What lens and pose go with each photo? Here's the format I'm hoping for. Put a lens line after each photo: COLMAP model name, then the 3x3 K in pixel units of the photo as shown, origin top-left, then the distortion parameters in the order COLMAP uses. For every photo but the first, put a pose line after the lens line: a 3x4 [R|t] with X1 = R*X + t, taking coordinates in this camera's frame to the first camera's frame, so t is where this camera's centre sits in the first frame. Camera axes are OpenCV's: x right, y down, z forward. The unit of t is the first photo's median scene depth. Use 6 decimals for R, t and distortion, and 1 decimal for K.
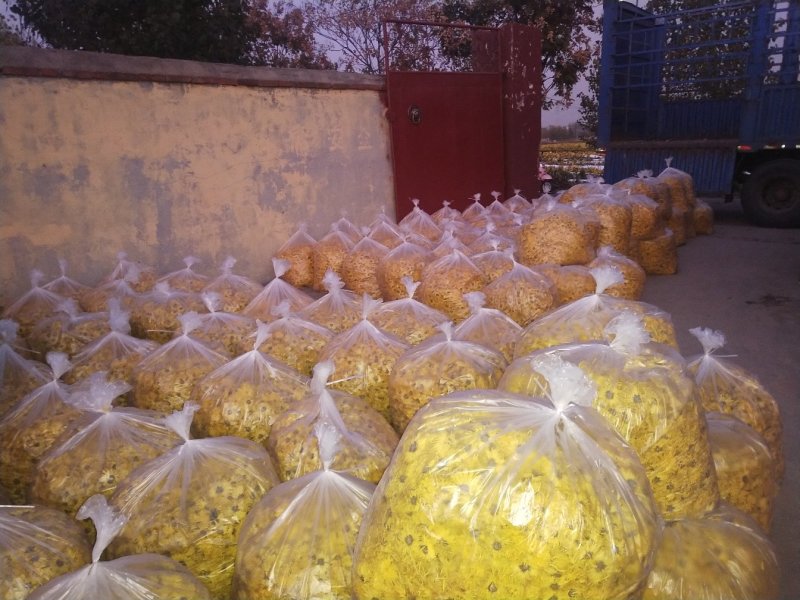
lens RADIAL K [[610.6, 0, 400.0], [0, 610.6, 300.0], [0, 0, 1]] dist [-0.004251, 0.052310]
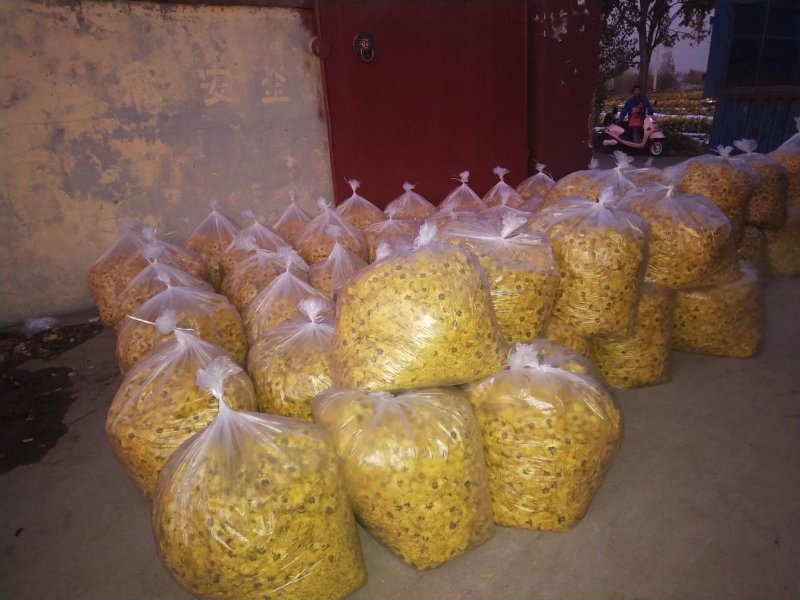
lens RADIAL K [[610.6, 0, 400.0], [0, 610.6, 300.0], [0, 0, 1]] dist [-0.004251, 0.052310]
pose [[0.977252, 0.067126, -0.201176, 0.239037], [-0.051057, 0.995154, 0.084034, -0.106986], [0.205842, -0.071851, 0.975944, 0.408324]]
